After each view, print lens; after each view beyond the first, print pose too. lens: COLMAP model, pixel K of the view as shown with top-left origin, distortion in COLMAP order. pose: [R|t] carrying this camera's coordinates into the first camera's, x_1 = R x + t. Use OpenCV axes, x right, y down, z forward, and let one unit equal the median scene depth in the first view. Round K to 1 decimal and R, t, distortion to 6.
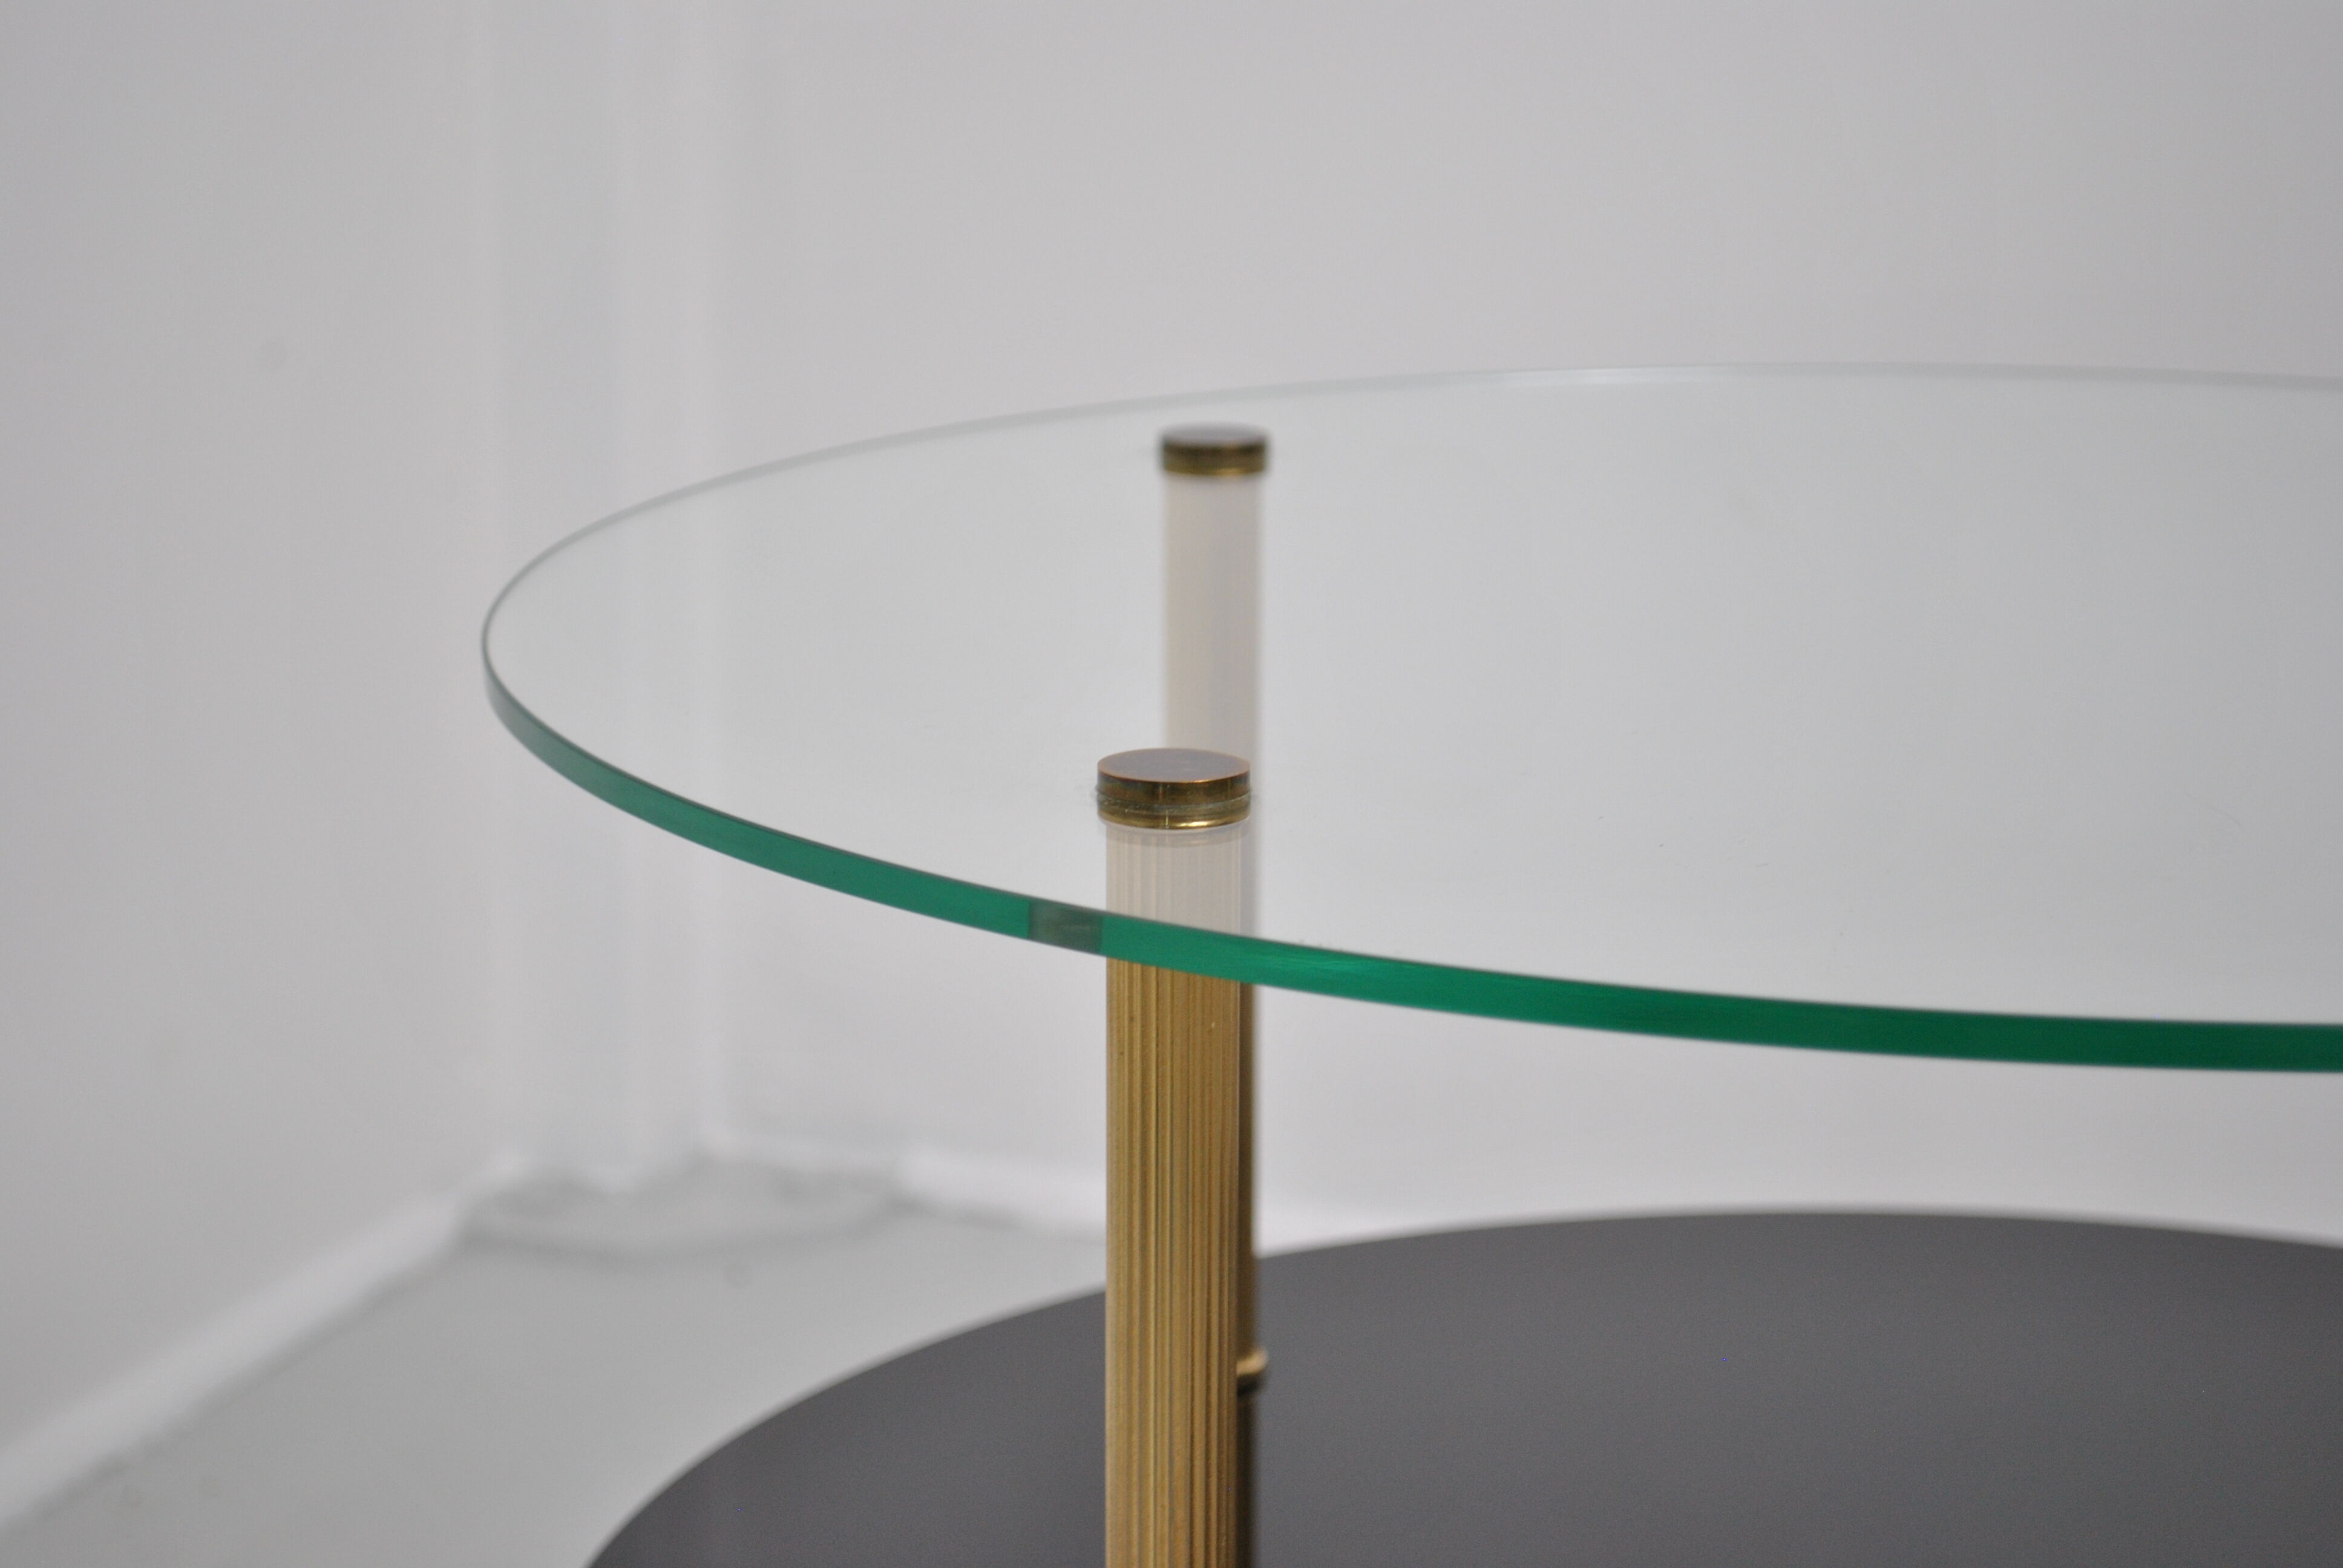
lens RADIAL K [[5429.2, 0, 1169.0], [0, 5429.2, 784.9], [0, 0, 1]] dist [0.061007, 0.000000]
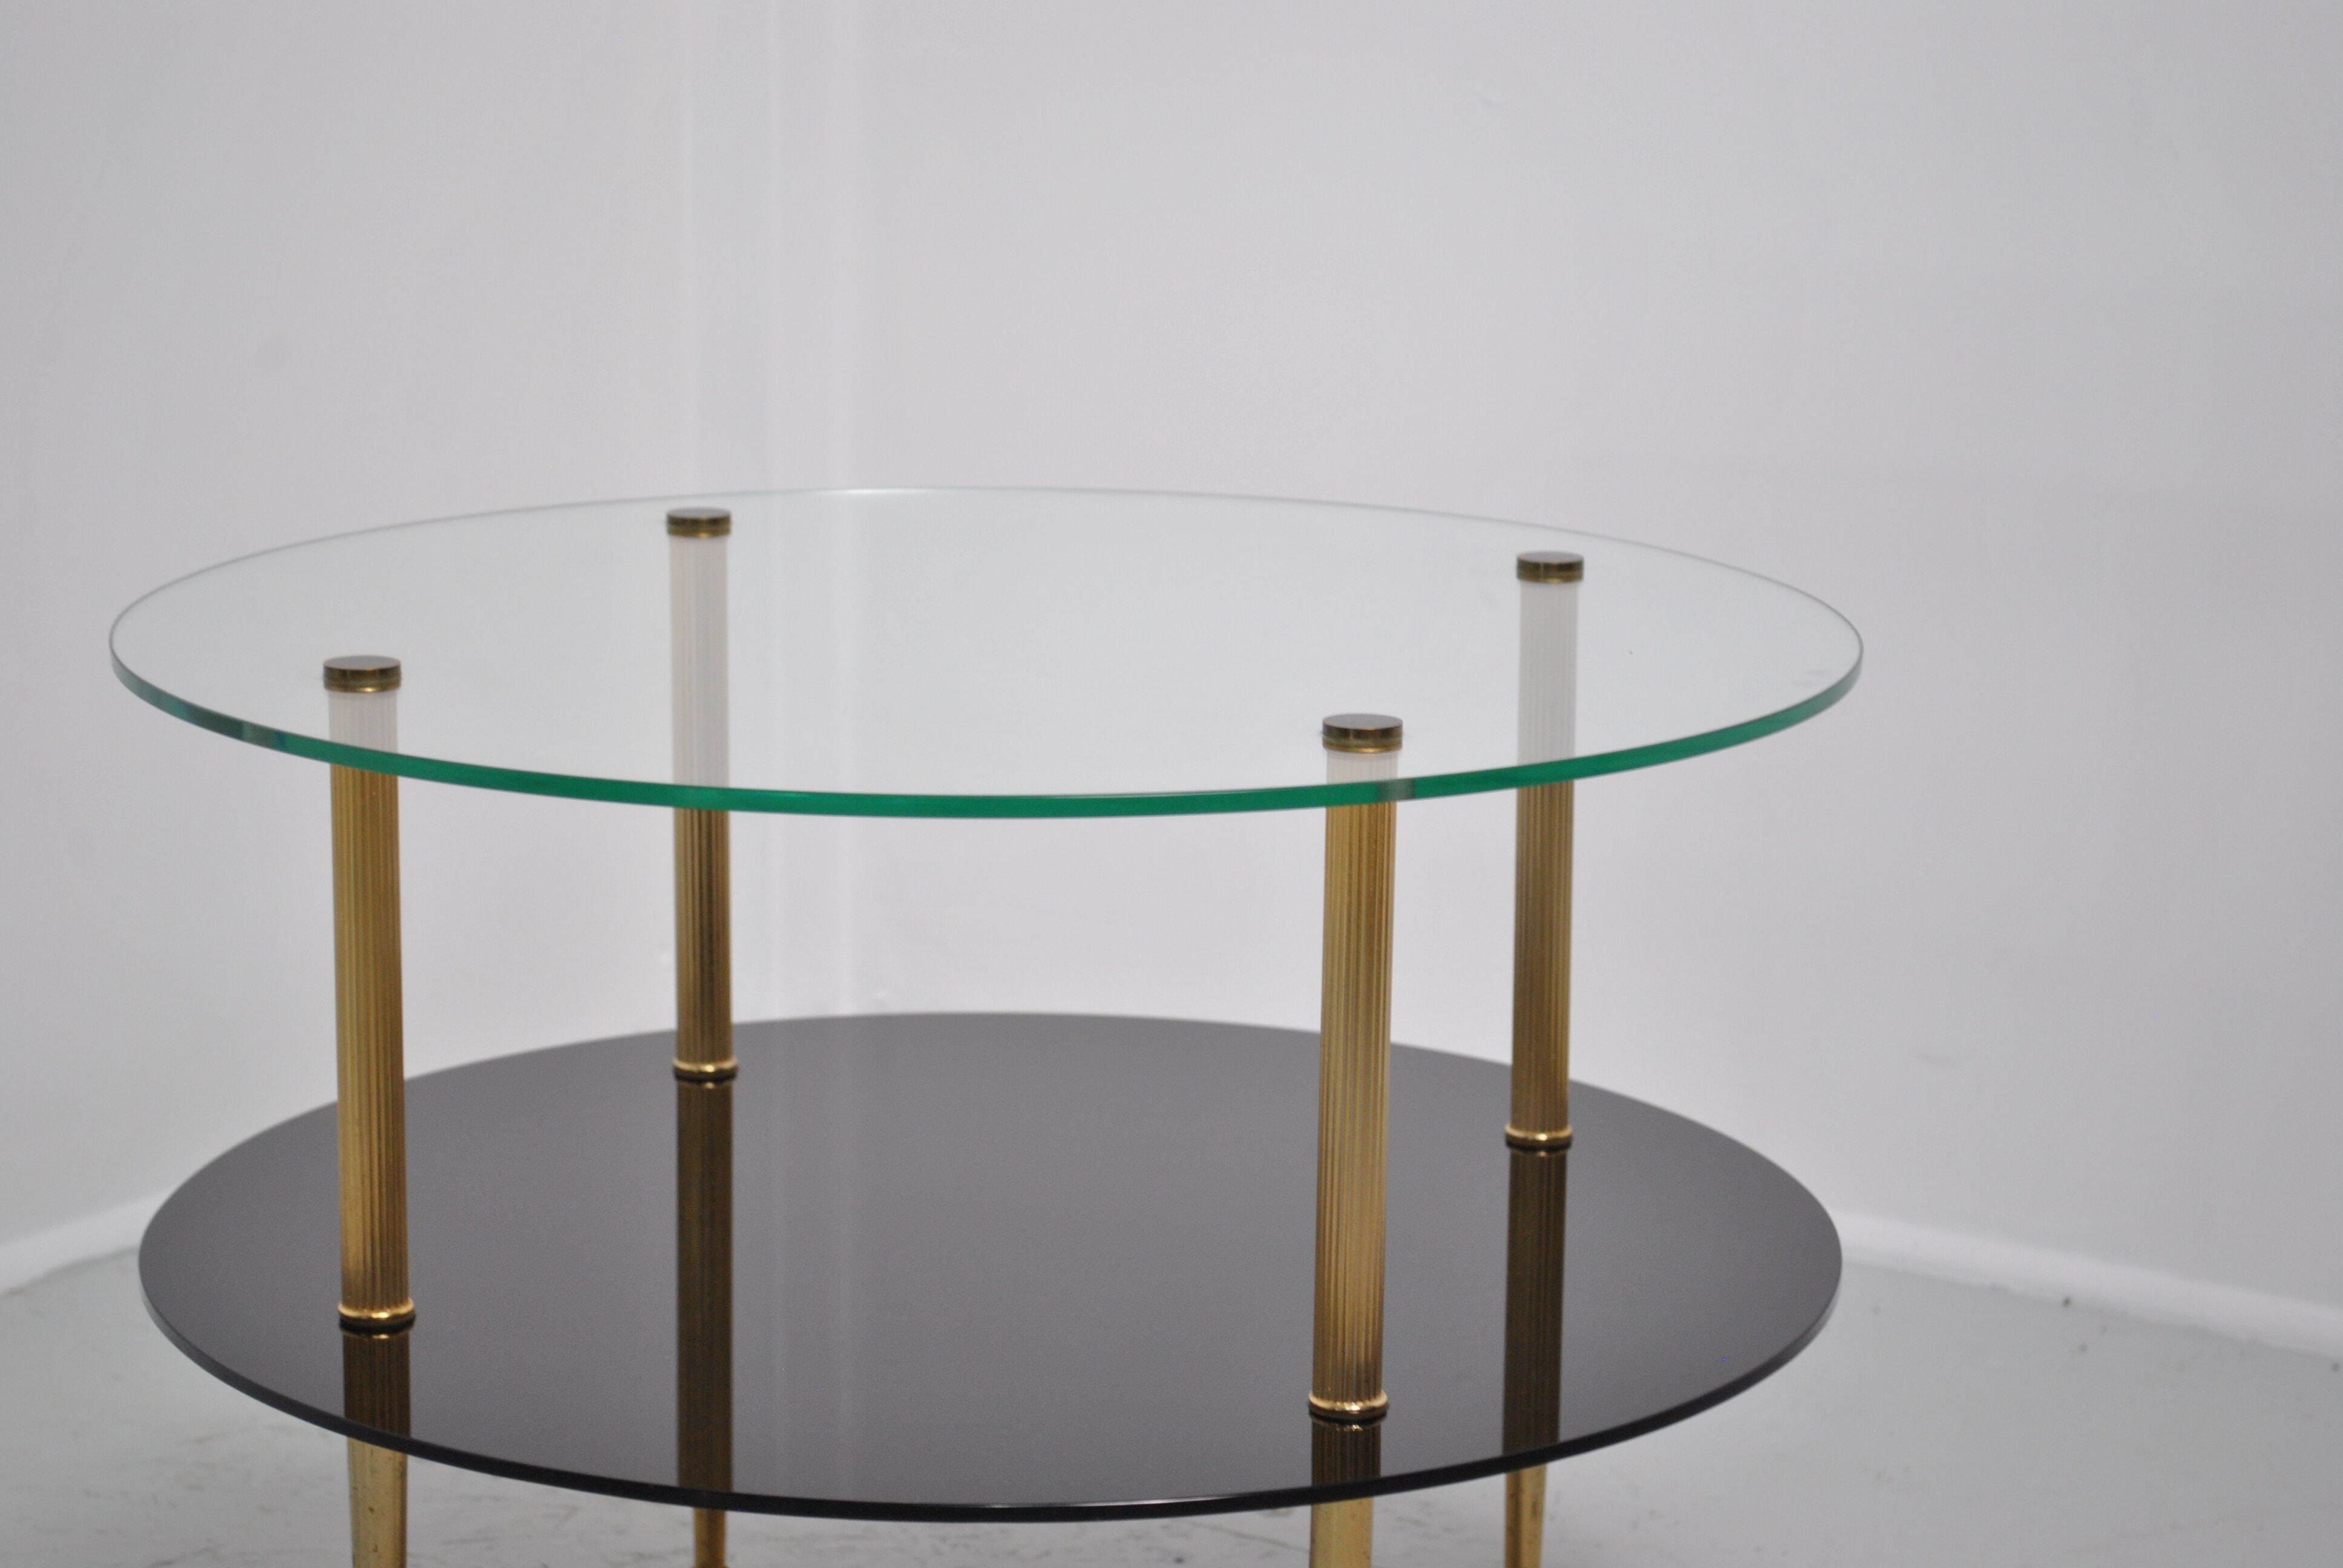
lens RADIAL K [[5429.2, 0, 1164.4], [0, 5429.2, 781.3], [0, 0, 1]] dist [0.061007, 0.000000]
pose [[0.971248, 0.000063, -0.238070, 0.763041], [-0.006717, 0.999609, -0.027138, 0.090647], [0.237975, 0.027957, 0.970869, -0.869388]]
